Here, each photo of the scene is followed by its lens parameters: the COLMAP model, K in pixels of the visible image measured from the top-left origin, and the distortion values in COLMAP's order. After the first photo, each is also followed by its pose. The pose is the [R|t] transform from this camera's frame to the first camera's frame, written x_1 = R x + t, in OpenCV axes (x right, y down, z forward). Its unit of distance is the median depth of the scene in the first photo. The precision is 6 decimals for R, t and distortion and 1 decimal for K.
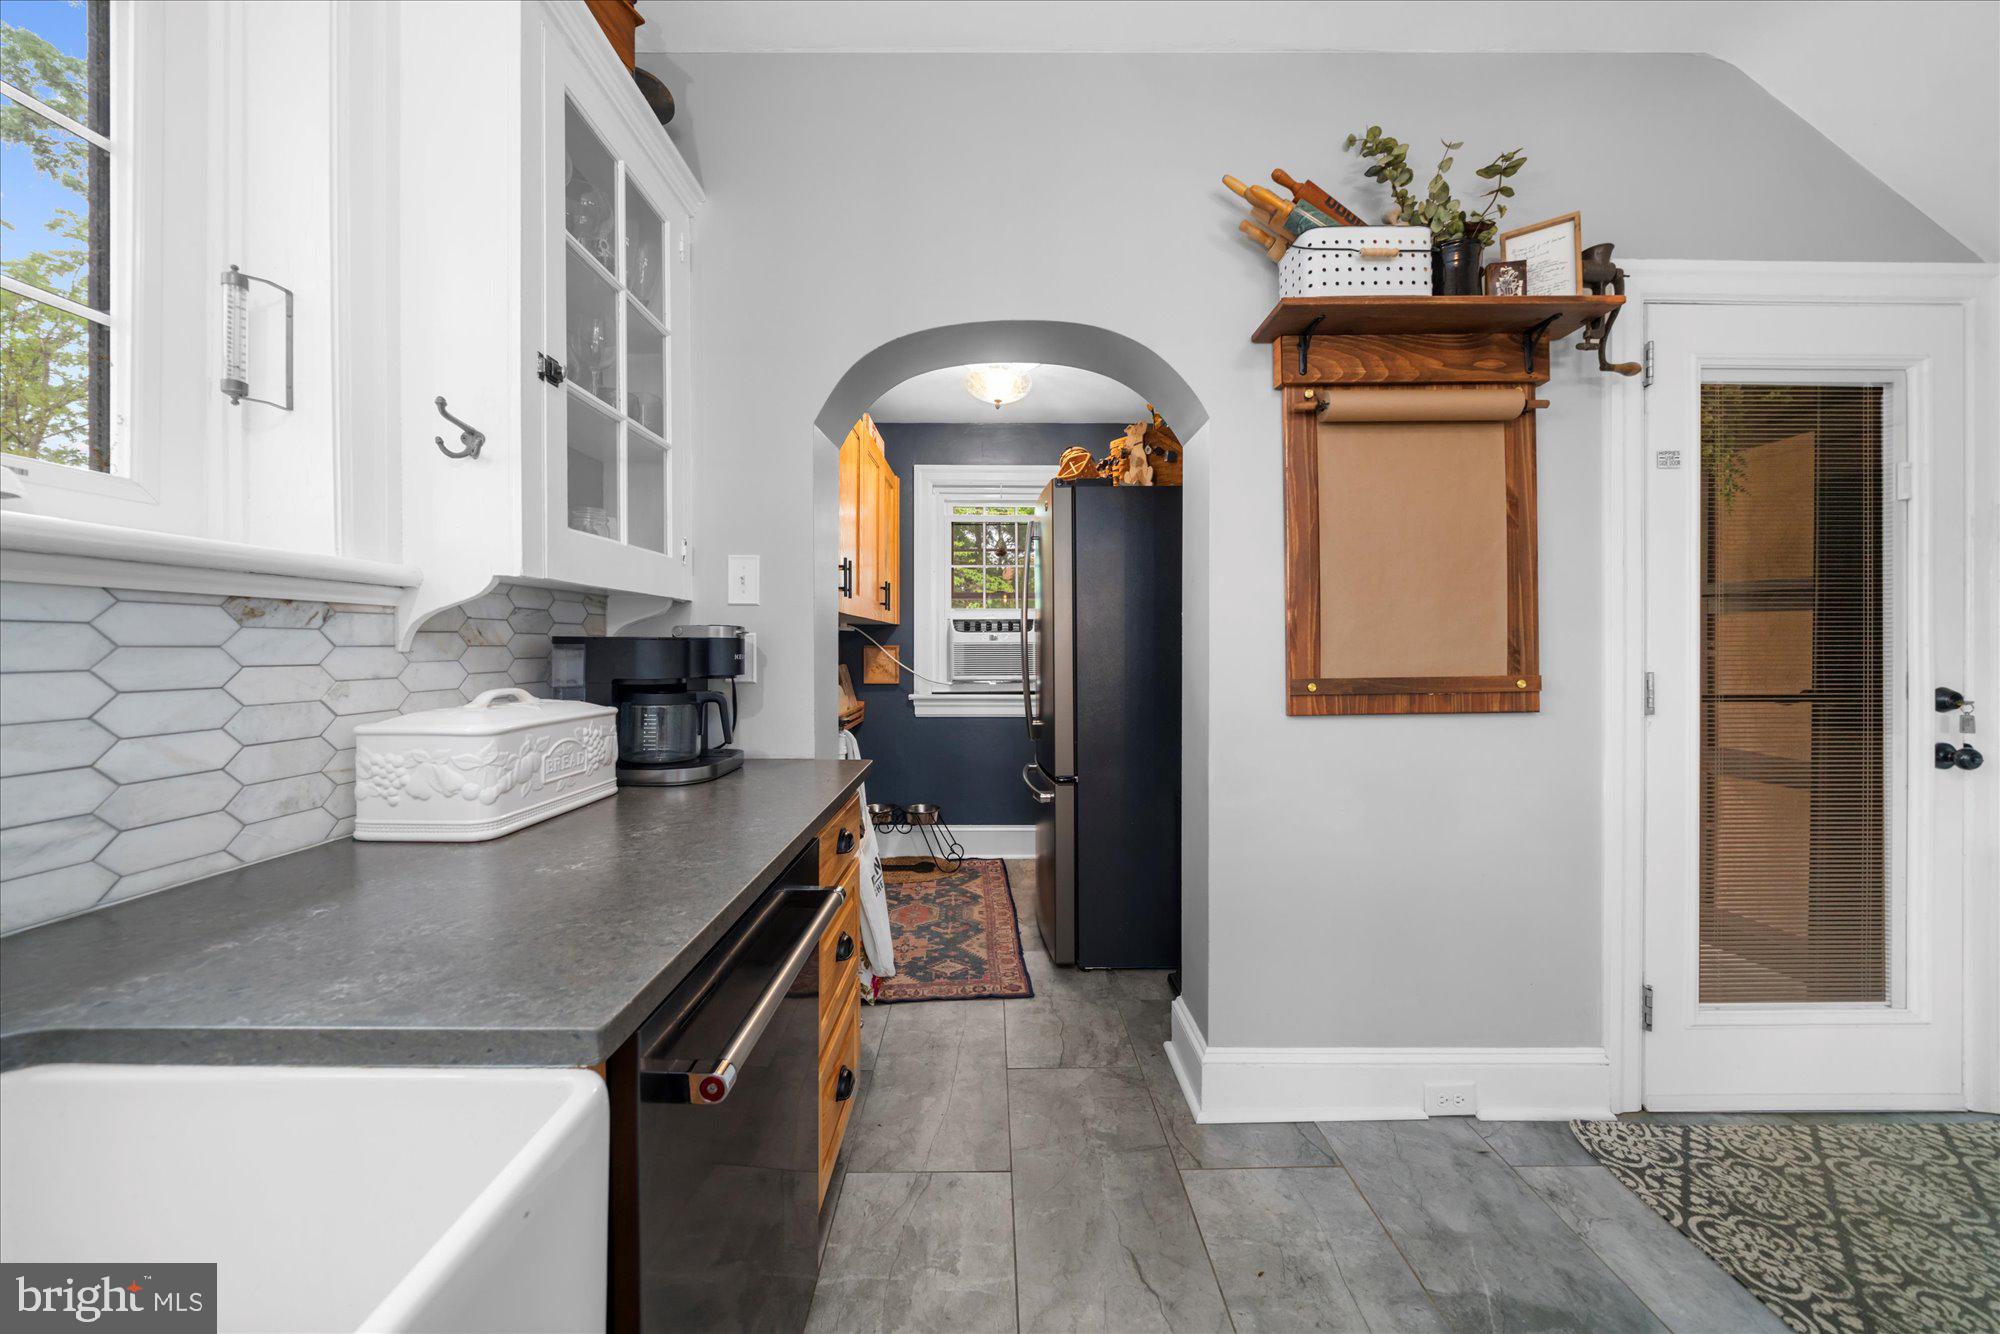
lens RADIAL K [[694.7, 0, 986.5], [0, 694.7, 651.7], [0, 0, 1]] dist [-0.005456, 0.000152]
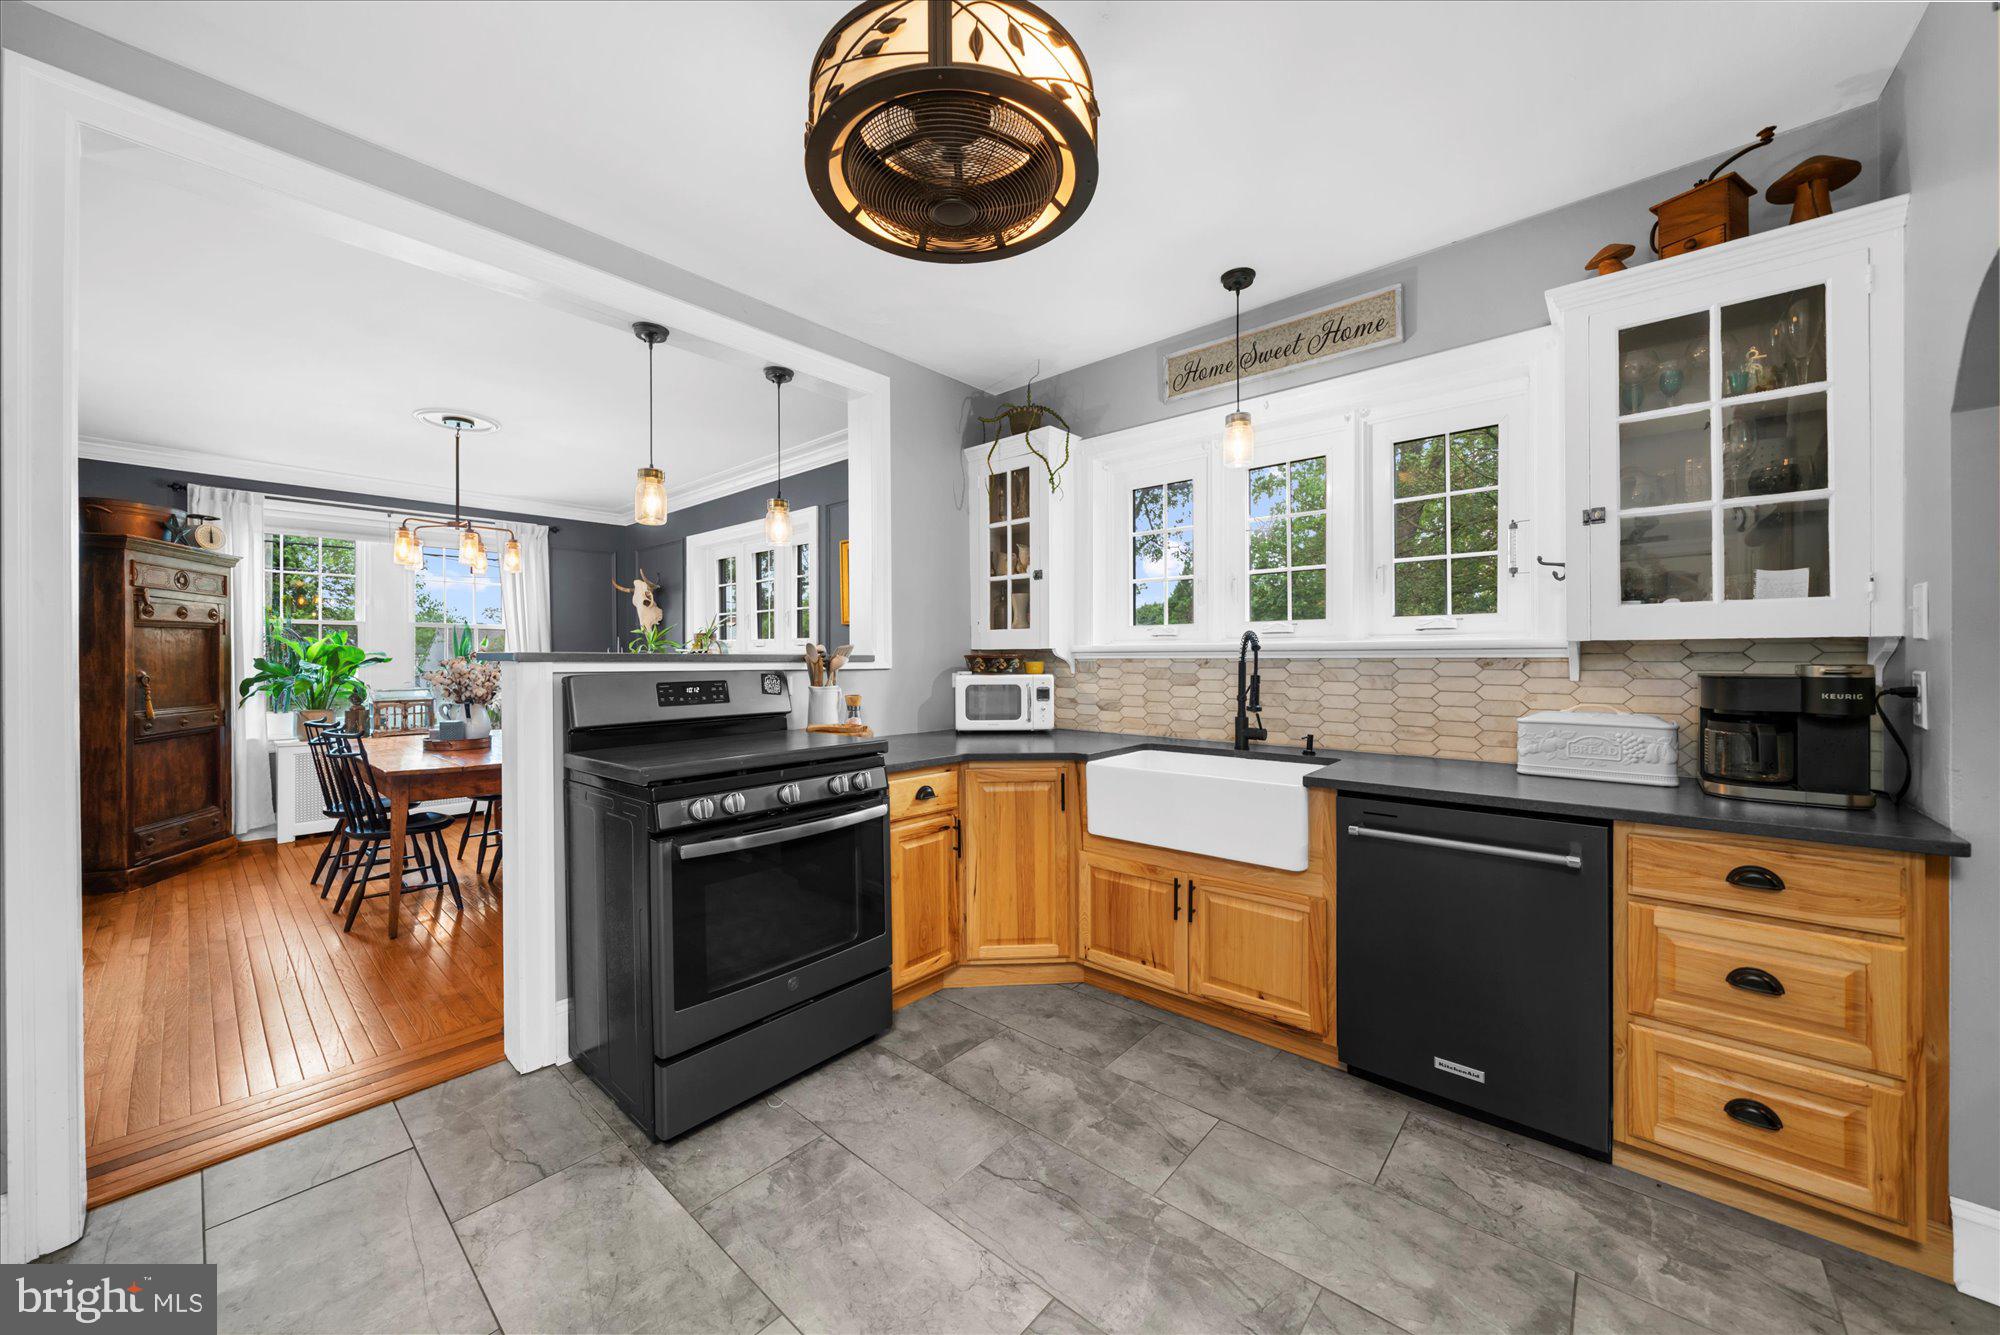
lens RADIAL K [[717.3, 0, 987.1], [0, 717.3, 663.8], [0, 0, 1]] dist [-0.000916, 0.000059]
pose [[-0.666675, 0.003371, -0.745341, 1.208963], [-0.006872, 0.999919, 0.010669, -0.040696], [0.745317, 0.012234, -0.666598, 0.777216]]
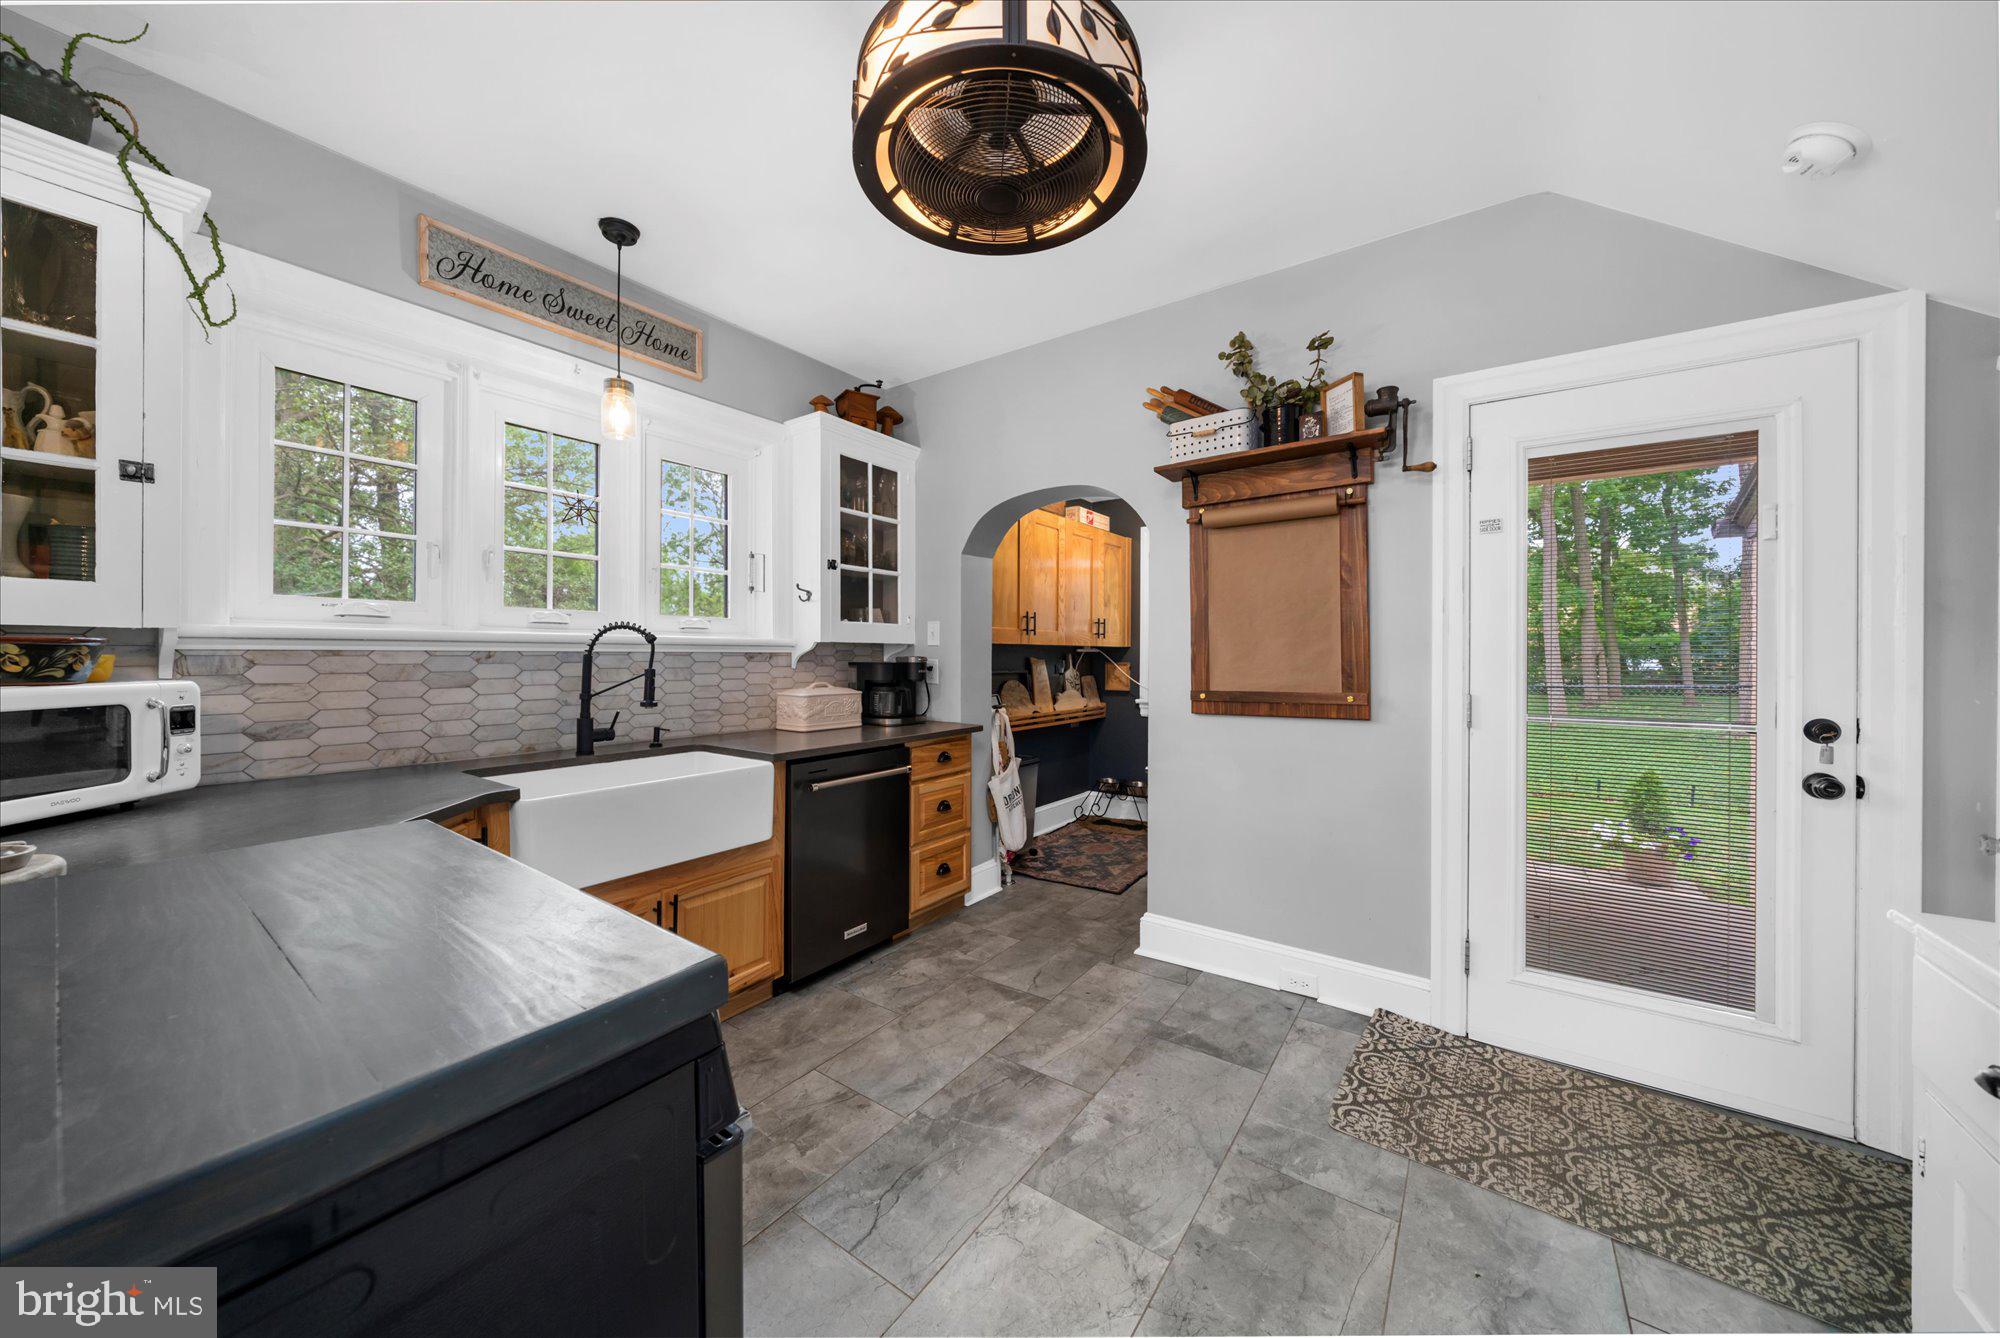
lens RADIAL K [[694.7, 0, 985.1], [0, 694.7, 661.2], [0, 0, 1]] dist [-0.005456, 0.000152]
pose [[0.806093, 0.007030, -0.591747, 1.063632], [-0.008016, 0.999967, 0.000959, -0.027217], [0.591734, 0.003970, 0.806123, -0.606380]]
